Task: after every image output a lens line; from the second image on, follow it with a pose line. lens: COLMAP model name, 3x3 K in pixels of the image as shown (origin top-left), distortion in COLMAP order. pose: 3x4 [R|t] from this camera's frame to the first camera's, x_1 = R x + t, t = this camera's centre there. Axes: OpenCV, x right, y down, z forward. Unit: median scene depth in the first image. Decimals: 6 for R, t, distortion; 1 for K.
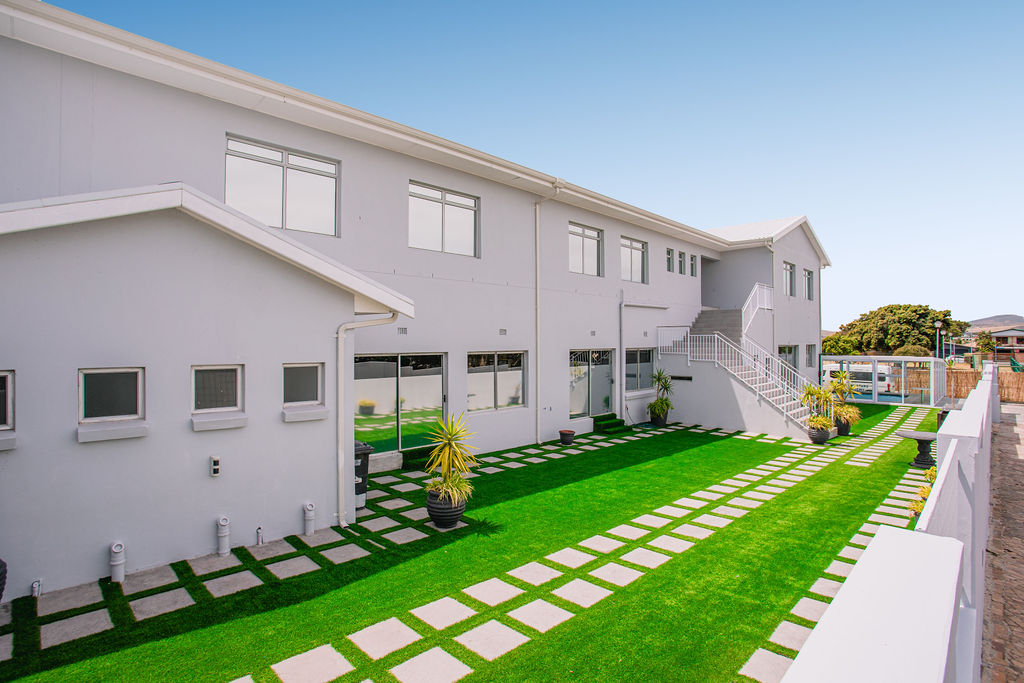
lens RADIAL K [[518.6, 0, 541.9], [0, 518.6, 340.2], [0, 0, 1]] dist [-0.004257, -0.000444]
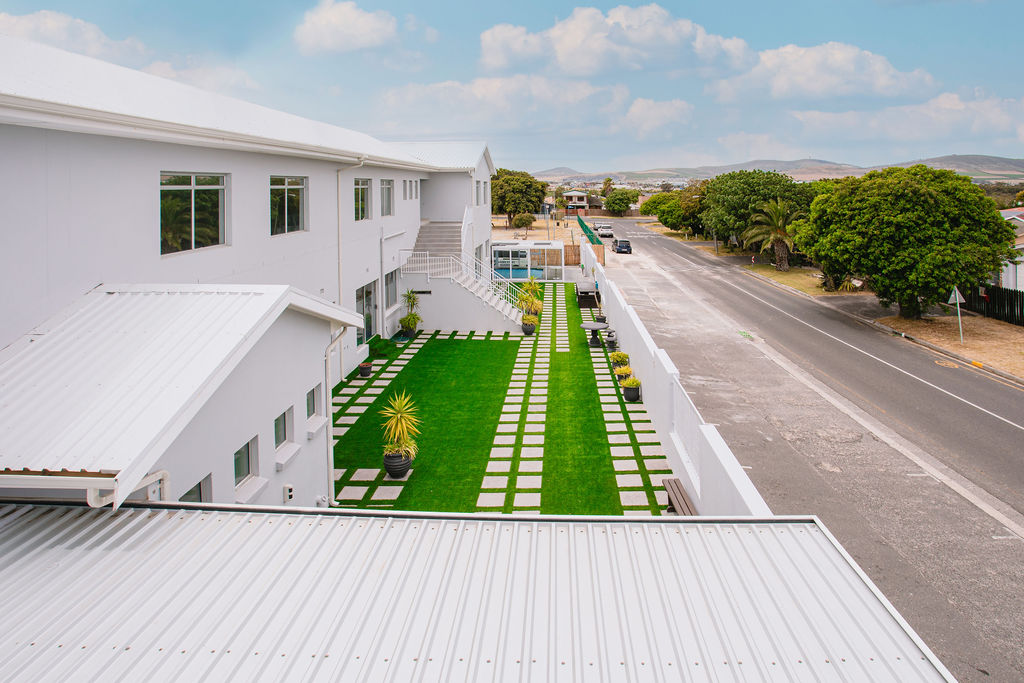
lens RADIAL K [[518.6, 0, 541.9], [0, 518.6, 340.2], [0, 0, 1]] dist [-0.004257, -0.000444]
pose [[0.770247, -0.182169, 0.611174, -0.258841], [0.005749, 0.960280, 0.278979, -0.145604], [-0.637720, -0.211369, 0.740700, -0.087897]]
